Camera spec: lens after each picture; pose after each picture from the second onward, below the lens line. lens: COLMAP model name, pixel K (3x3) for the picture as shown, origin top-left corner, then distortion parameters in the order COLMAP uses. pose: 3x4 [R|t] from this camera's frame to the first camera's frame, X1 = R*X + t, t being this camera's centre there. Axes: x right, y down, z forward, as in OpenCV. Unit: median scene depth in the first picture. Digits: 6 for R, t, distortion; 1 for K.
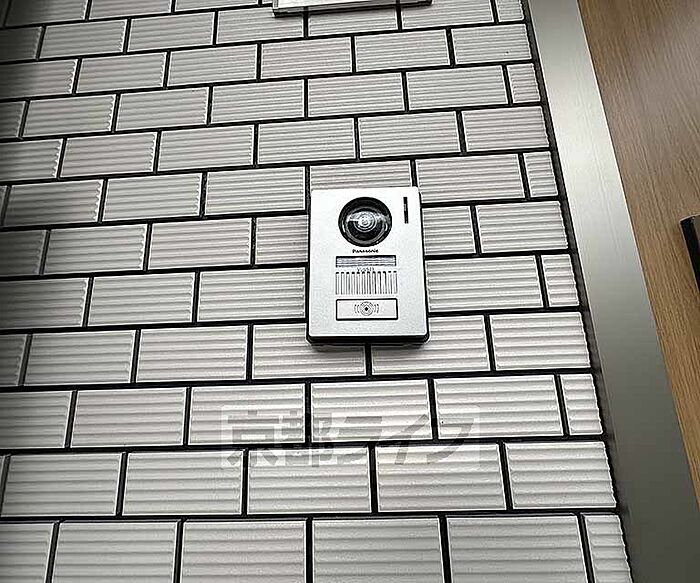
lens RADIAL K [[310.4, 0, 361.2], [0, 310.4, 291.0], [0, 0, 1]] dist [-0.003005, 0.000100]
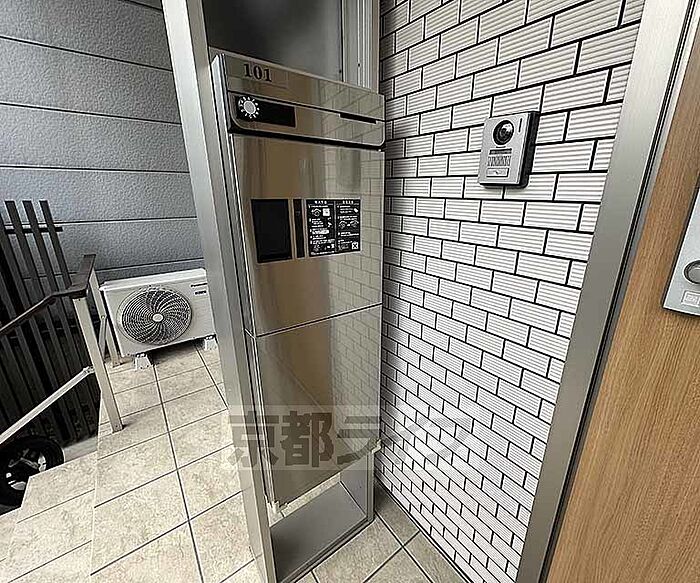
lens RADIAL K [[310.4, 0, 361.2], [0, 310.4, 291.0], [0, 0, 1]] dist [-0.003005, 0.000100]
pose [[0.623113, 0.281579, -0.729687, 1.384024], [0.130652, 0.882365, 0.452065, -0.364334], [0.771142, -0.377023, 0.513024, -1.492136]]
